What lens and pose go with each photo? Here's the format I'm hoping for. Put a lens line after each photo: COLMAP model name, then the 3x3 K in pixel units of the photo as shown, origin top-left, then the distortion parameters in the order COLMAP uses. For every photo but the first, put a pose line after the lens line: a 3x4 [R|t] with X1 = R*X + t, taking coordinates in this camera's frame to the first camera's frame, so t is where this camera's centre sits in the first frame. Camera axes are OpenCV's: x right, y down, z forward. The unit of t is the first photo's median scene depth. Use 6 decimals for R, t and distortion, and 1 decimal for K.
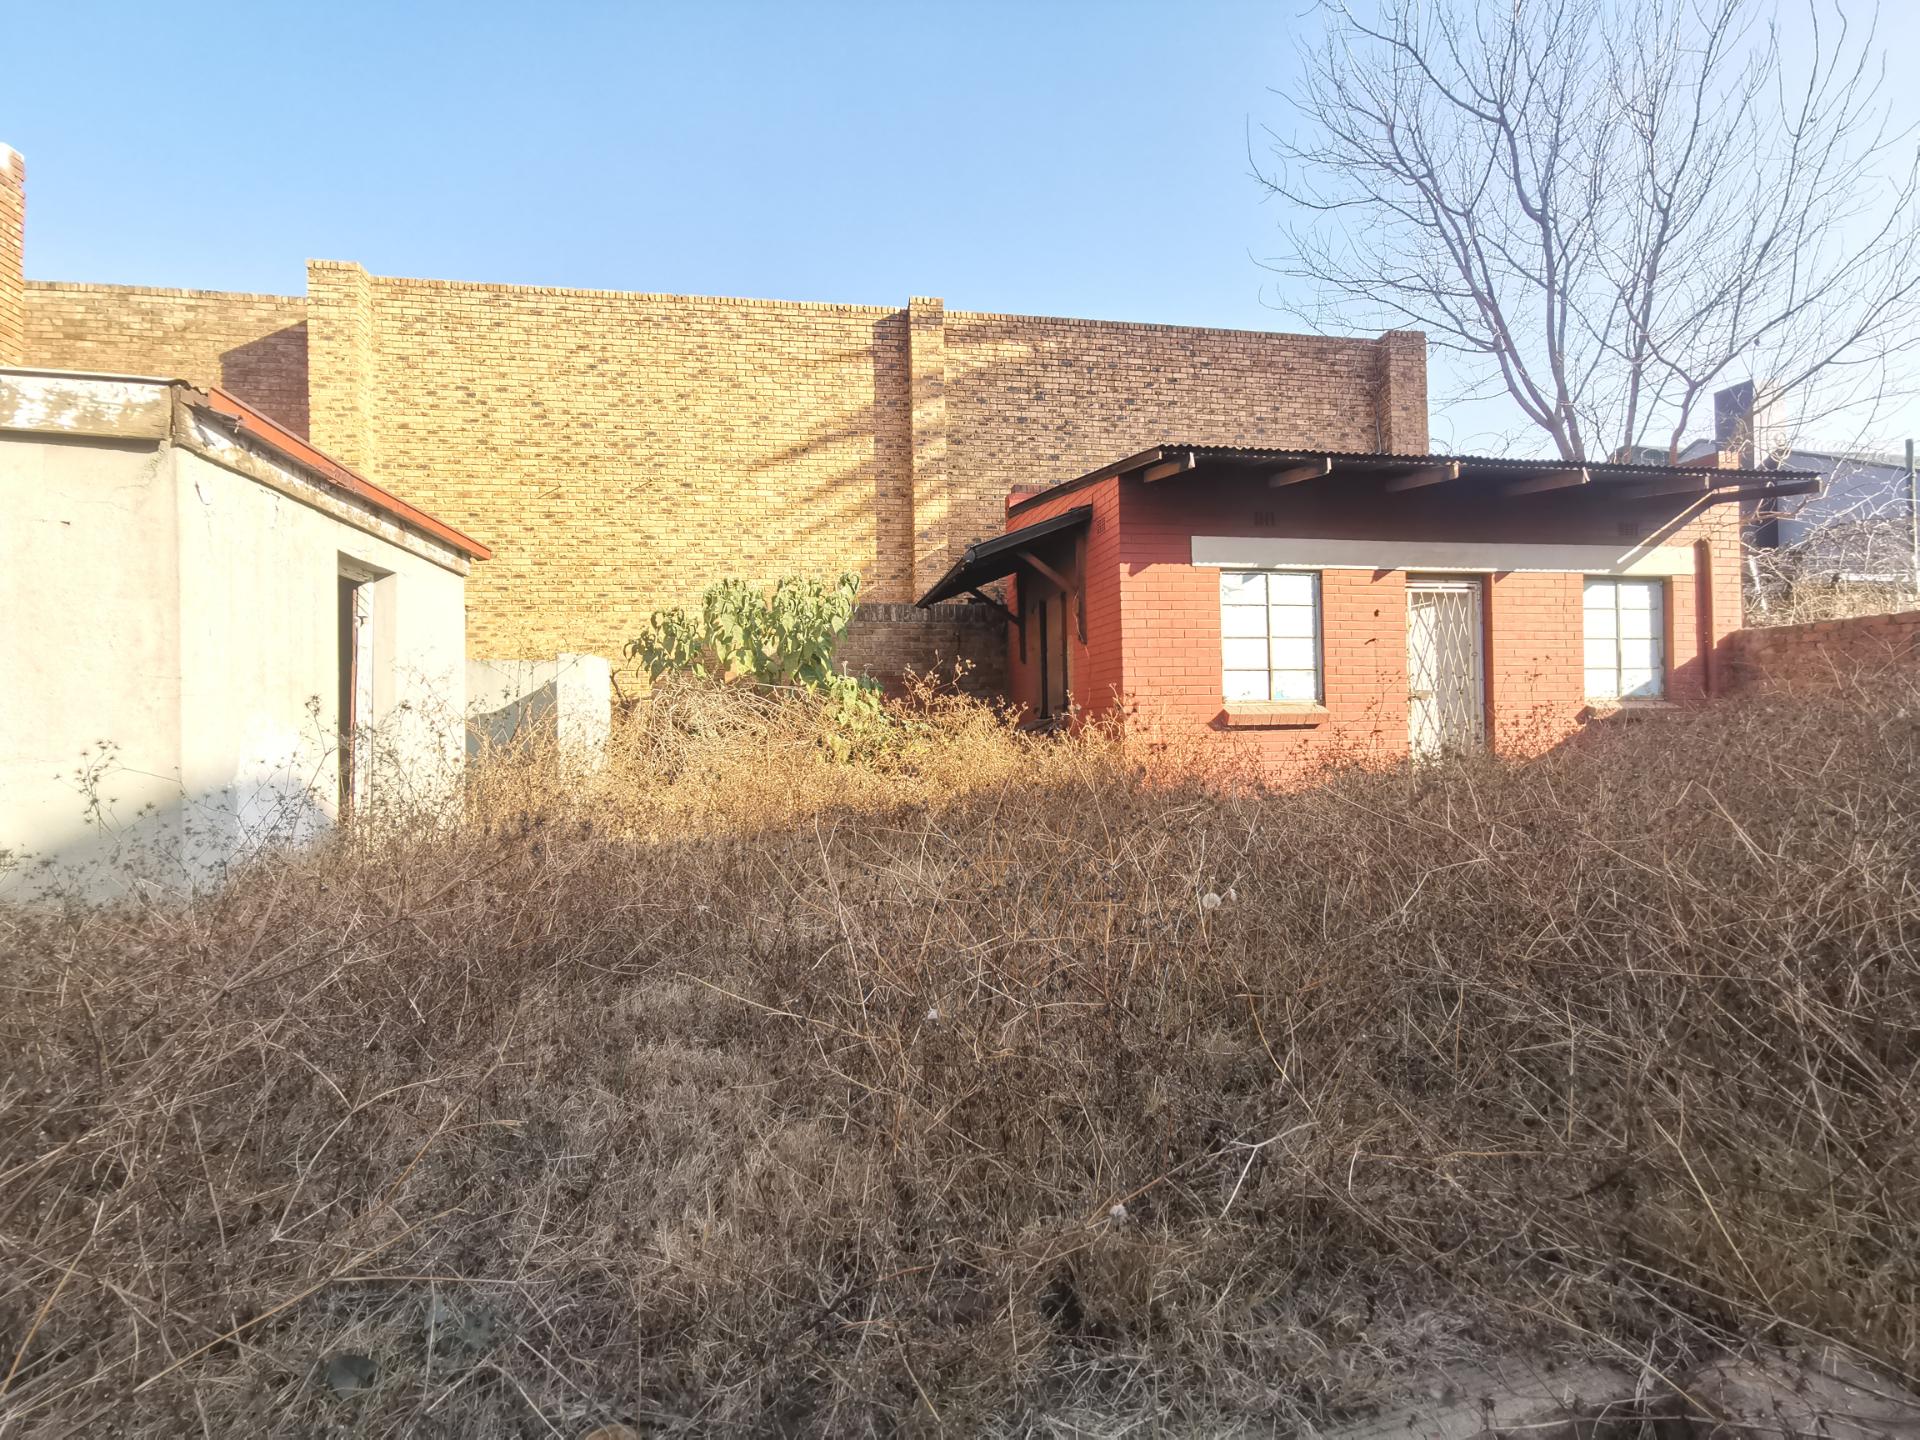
lens RADIAL K [[922.2, 0, 962.9], [0, 922.2, 719.4], [0, 0, 1]] dist [0.005527, 0.001537]
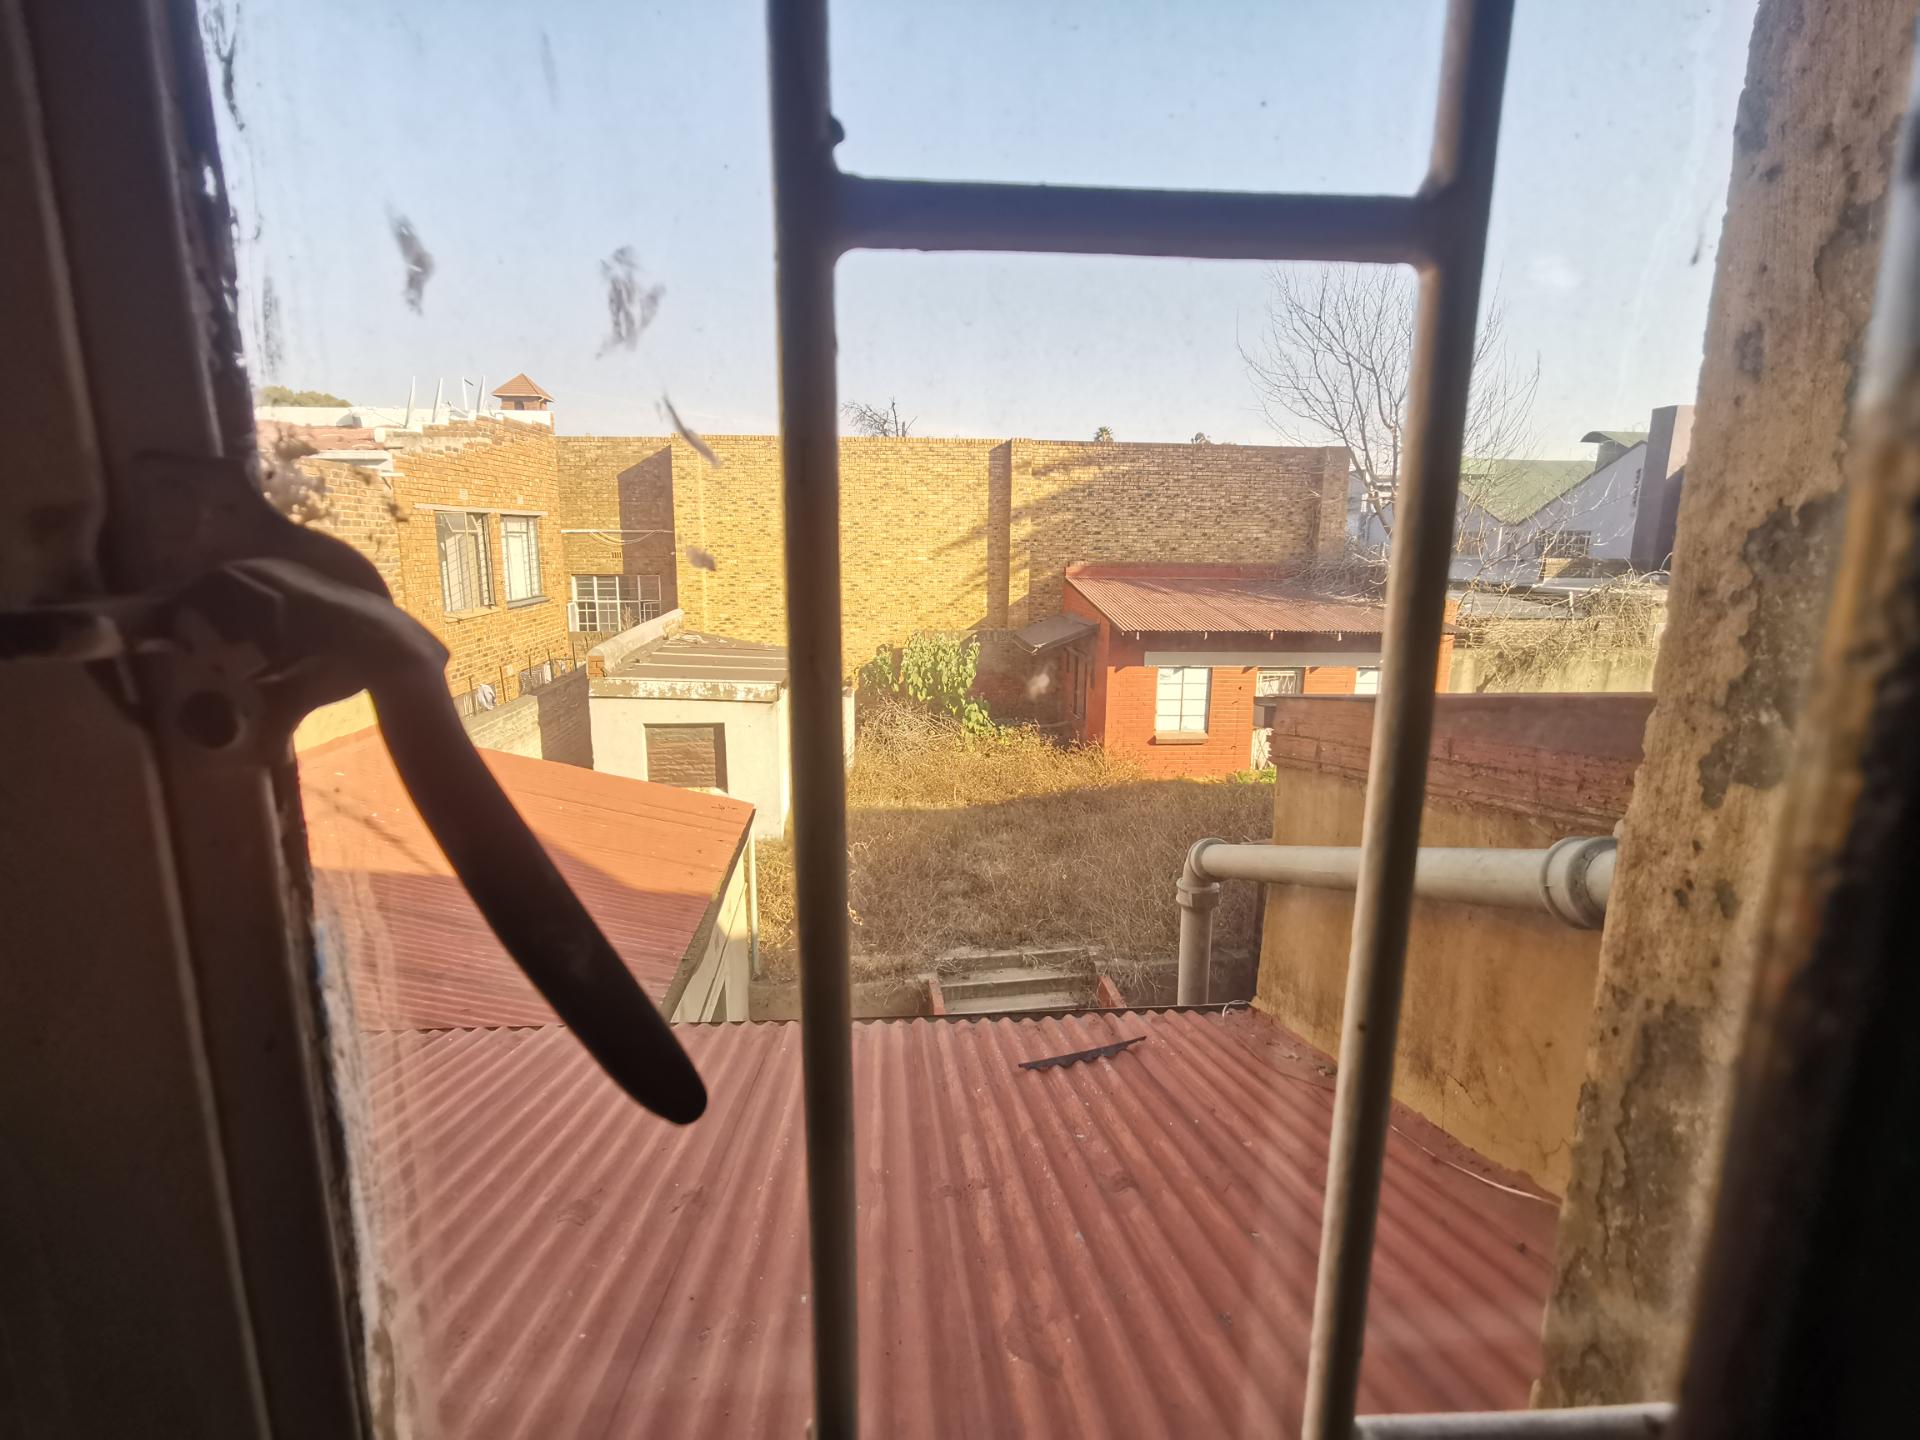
lens RADIAL K [[922.2, 0, 957.7], [0, 922.2, 719.8], [0, 0, 1]] dist [0.005527, 0.001537]
pose [[0.994237, 0.045264, -0.097182, 0.031276], [-0.024413, 0.978272, 0.205882, -0.333909], [0.104390, -0.202323, 0.973739, -0.759948]]
